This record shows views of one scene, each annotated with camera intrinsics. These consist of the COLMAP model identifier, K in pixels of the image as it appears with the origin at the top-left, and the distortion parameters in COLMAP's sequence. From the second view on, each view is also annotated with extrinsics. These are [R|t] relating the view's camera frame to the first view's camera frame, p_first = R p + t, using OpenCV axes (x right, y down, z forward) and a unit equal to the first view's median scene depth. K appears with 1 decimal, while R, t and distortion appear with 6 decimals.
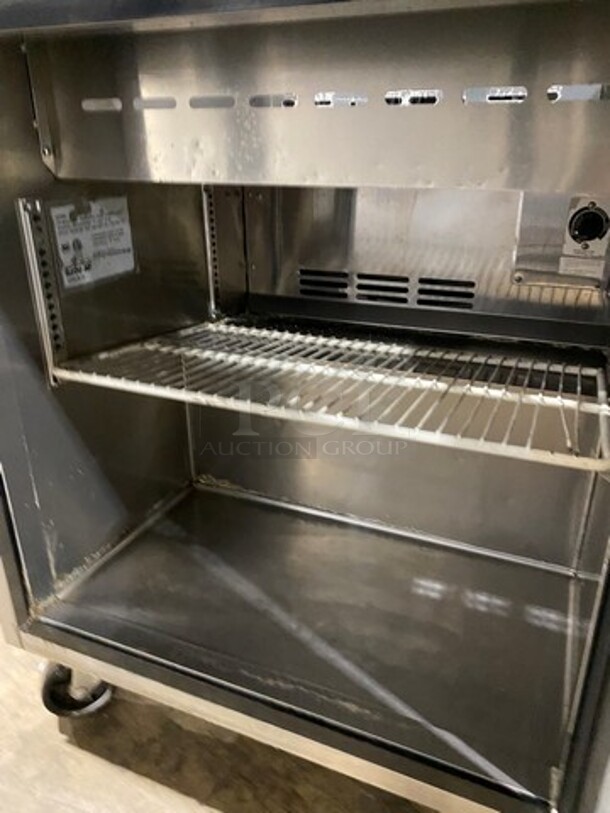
lens RADIAL K [[621.6, 0, 305.0], [0, 621.6, 406.5], [0, 0, 1]] dist [0.002958, -0.004488]
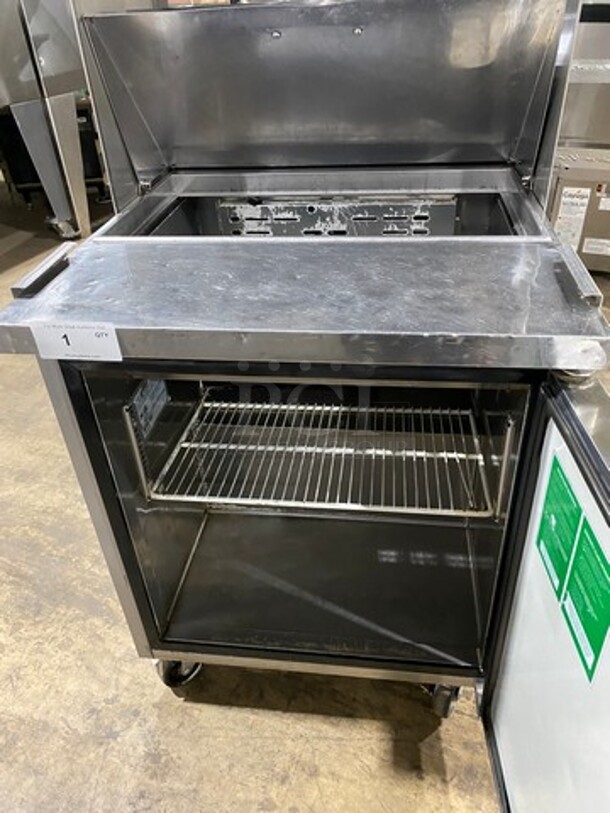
lens RADIAL K [[608.8, 0, 305.0], [0, 608.8, 406.5], [0, 0, 1]] dist [0.051307, -0.136360]
pose [[0.960927, -0.194602, 0.196847, -0.260522], [0.152992, 0.966050, 0.208186, -0.472430], [-0.230677, -0.169936, 0.958076, -0.440217]]
